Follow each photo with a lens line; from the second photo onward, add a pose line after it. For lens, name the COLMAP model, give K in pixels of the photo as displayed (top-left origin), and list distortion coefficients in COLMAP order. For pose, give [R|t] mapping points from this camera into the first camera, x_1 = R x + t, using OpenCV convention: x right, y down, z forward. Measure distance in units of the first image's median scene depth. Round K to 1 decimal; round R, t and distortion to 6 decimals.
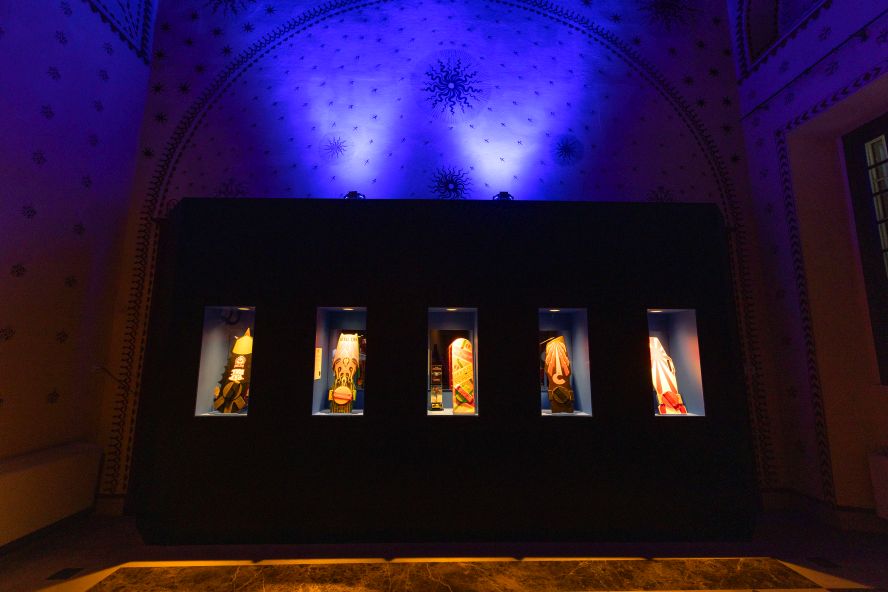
lens RADIAL K [[436.2, 0, 360.8], [0, 436.2, 293.0], [0, 0, 1]] dist [0.004872, -0.002656]
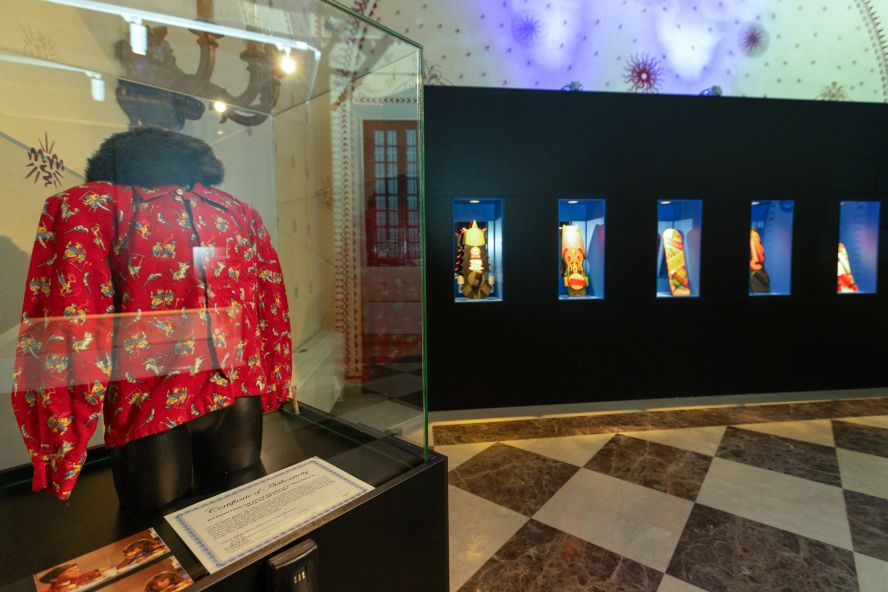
lens RADIAL K [[436.2, 0, 360.8], [0, 436.2, 293.0], [0, 0, 1]] dist [0.004872, -0.002656]
pose [[0.995253, -0.019201, 0.095406, -0.680783], [-0.004623, 0.969907, 0.243432, -0.005422], [-0.097209, -0.242718, 0.965214, -0.026295]]
